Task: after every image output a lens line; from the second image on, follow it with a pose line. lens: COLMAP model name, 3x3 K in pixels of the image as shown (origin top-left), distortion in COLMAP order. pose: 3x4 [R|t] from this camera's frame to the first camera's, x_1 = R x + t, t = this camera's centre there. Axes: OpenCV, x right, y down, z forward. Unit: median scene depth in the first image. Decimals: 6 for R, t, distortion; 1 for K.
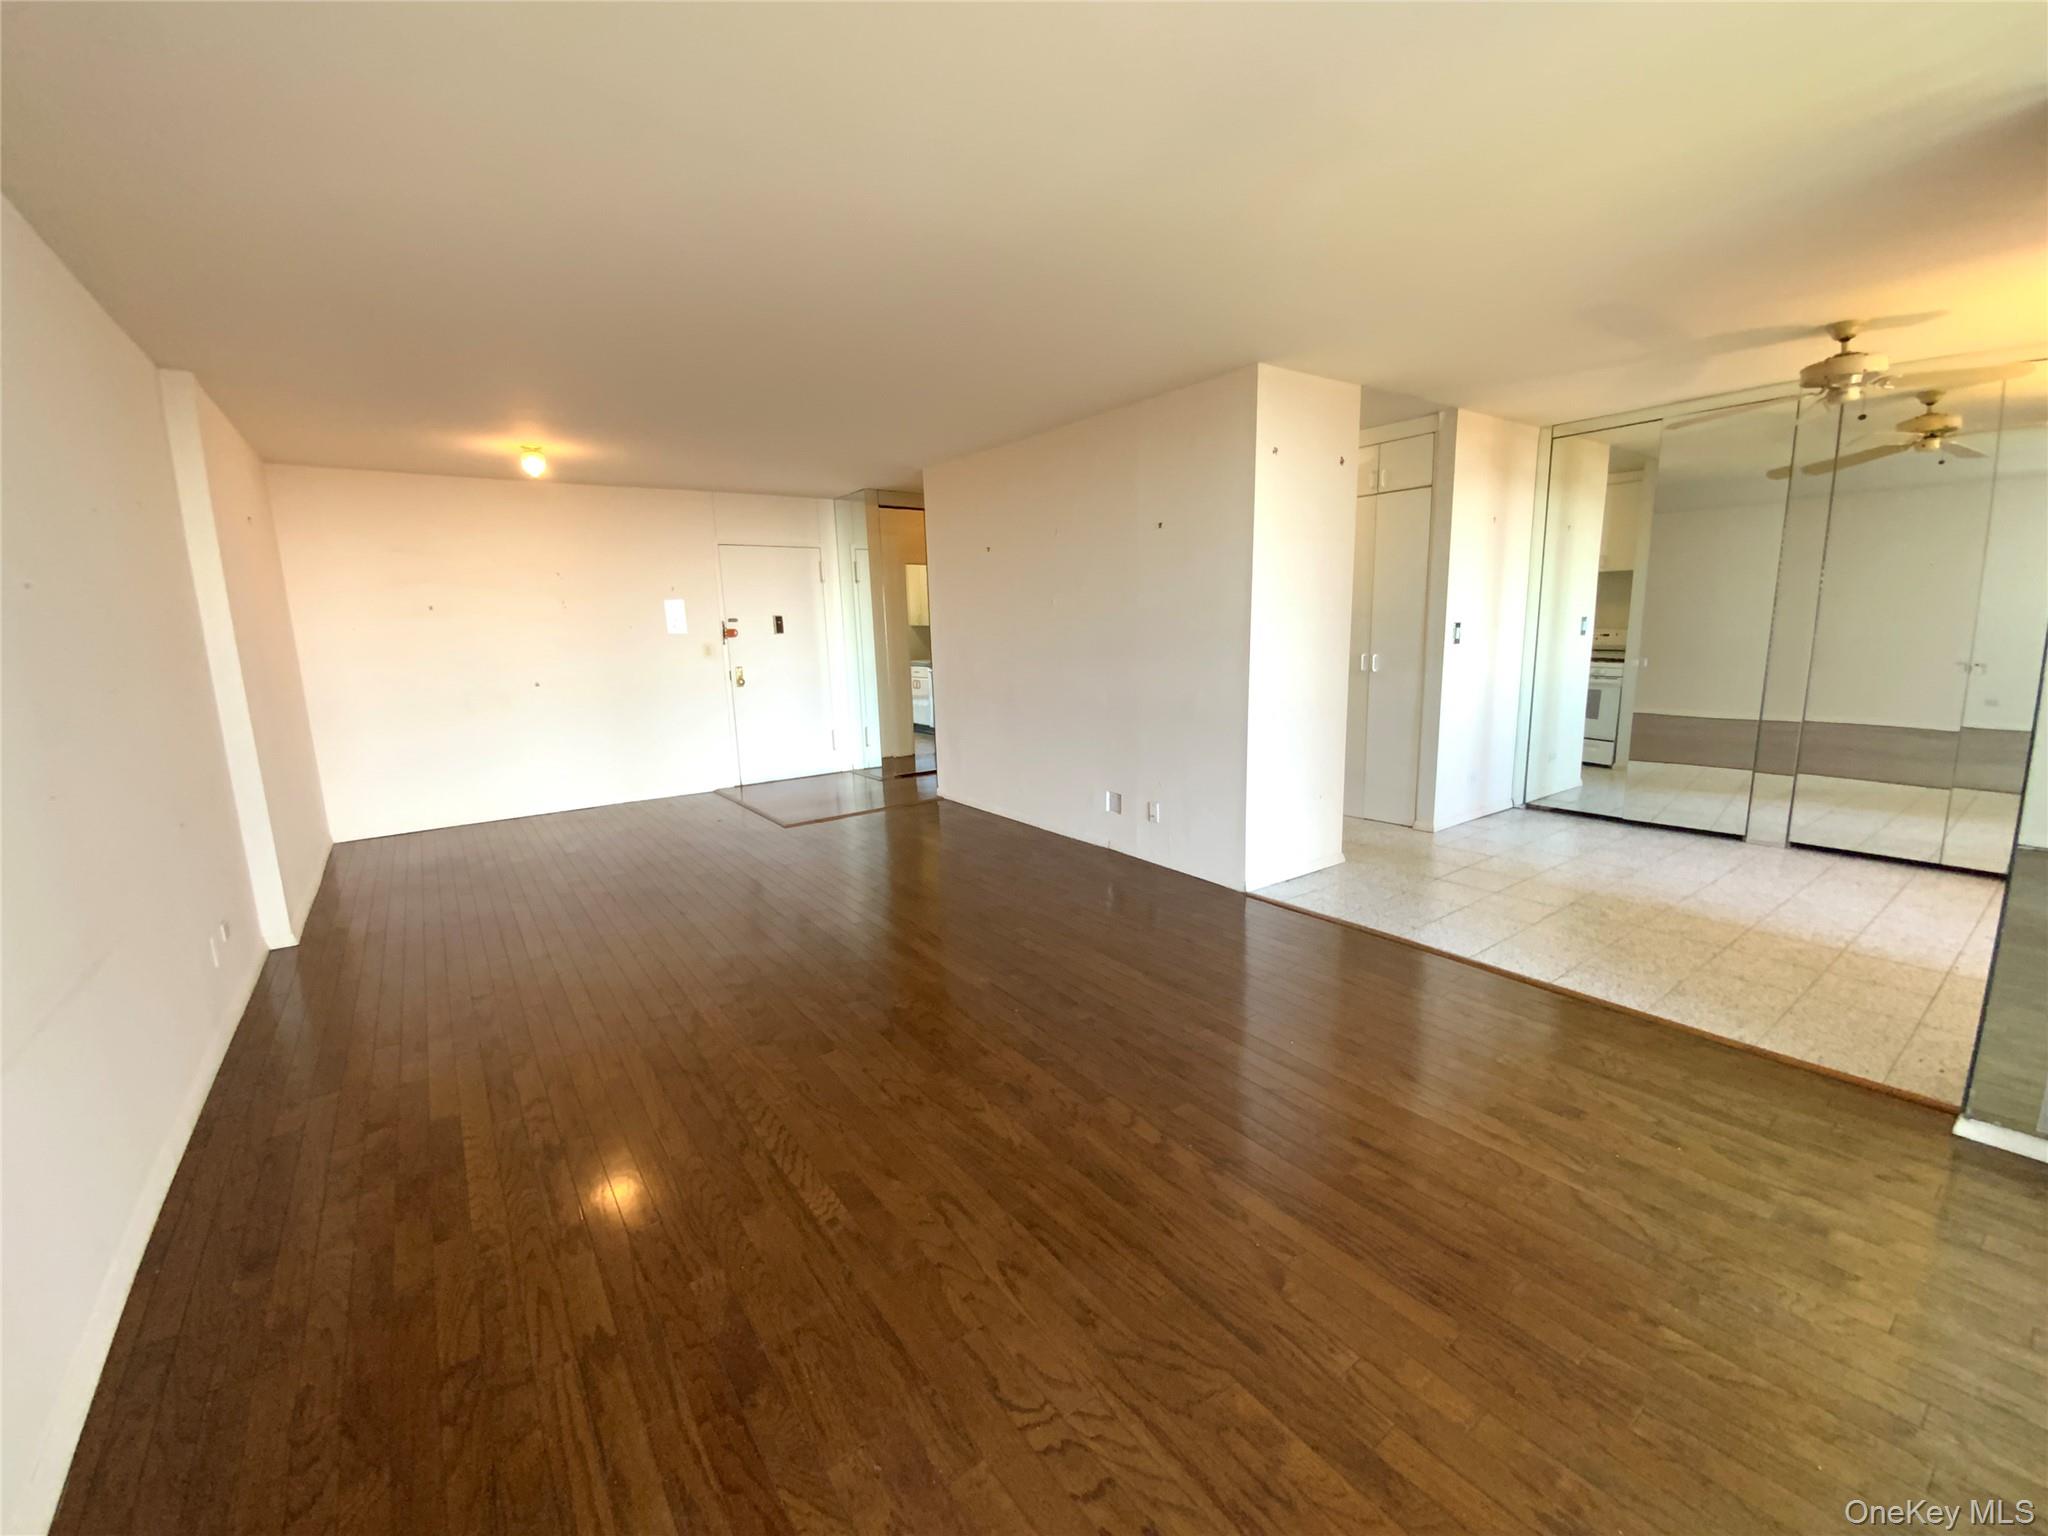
lens RADIAL K [[843.6, 0, 1040.4], [0, 843.6, 763.4], [0, 0, 1]] dist [0.000072, -0.007809]
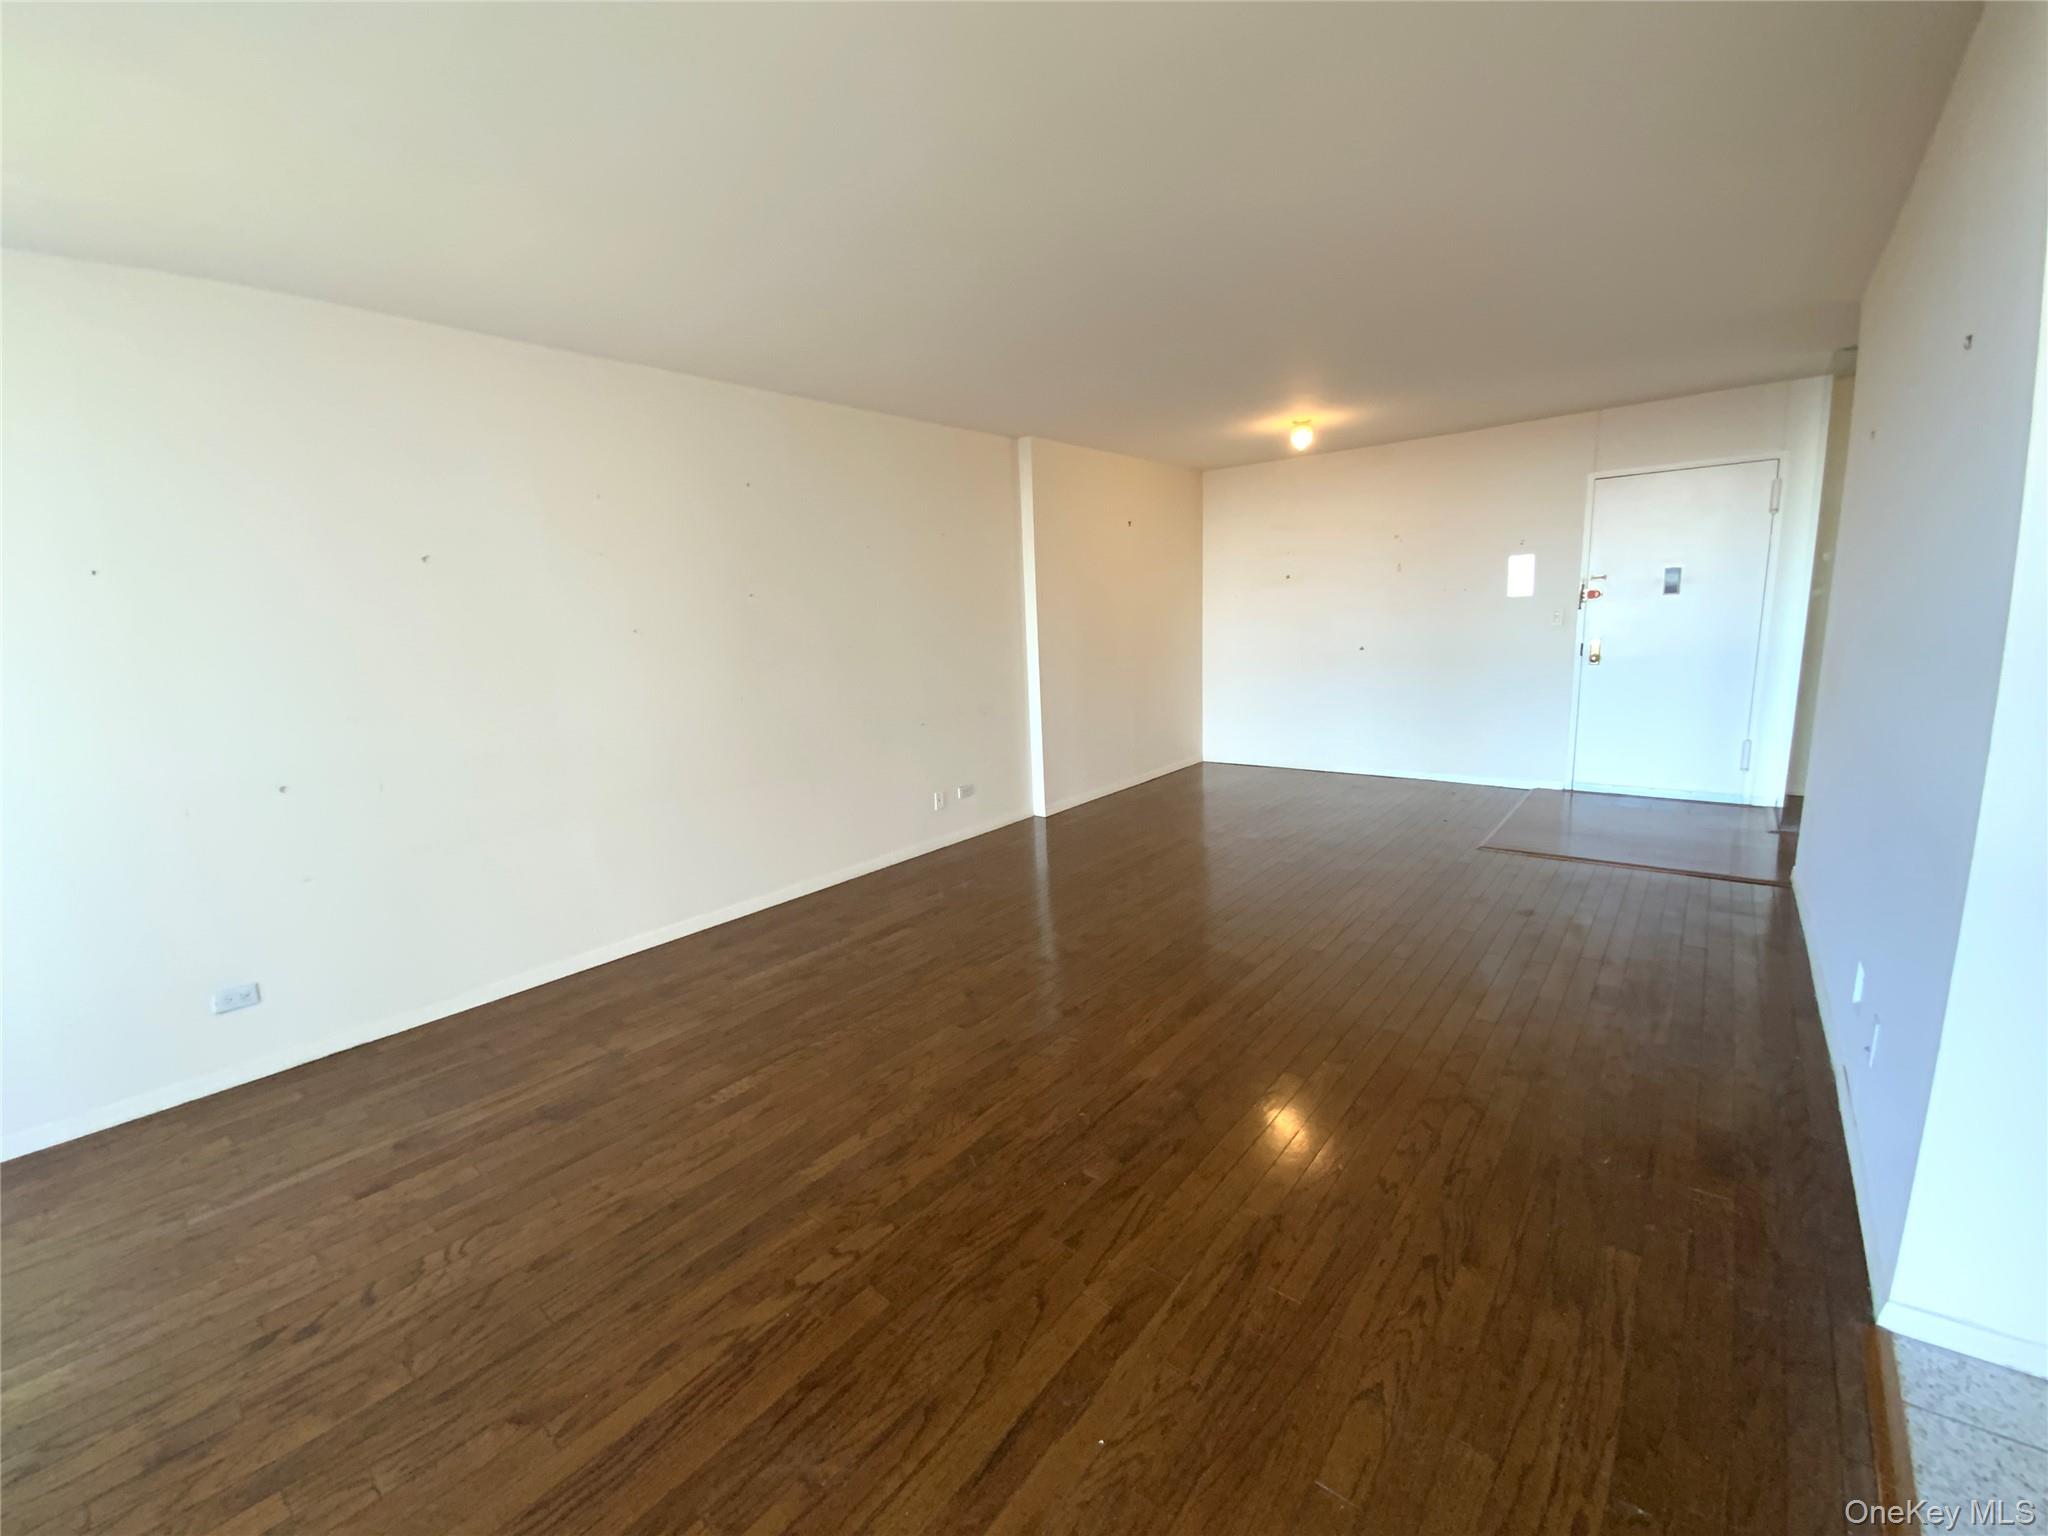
lens RADIAL K [[843.6, 0, 1040.4], [0, 843.6, 763.4], [0, 0, 1]] dist [0.000072, -0.007809]
pose [[0.248257, 0.207060, -0.946306, 0.823374], [-0.134317, 0.974810, 0.178059, -0.212774], [0.959337, 0.082901, 0.269815, 0.911696]]
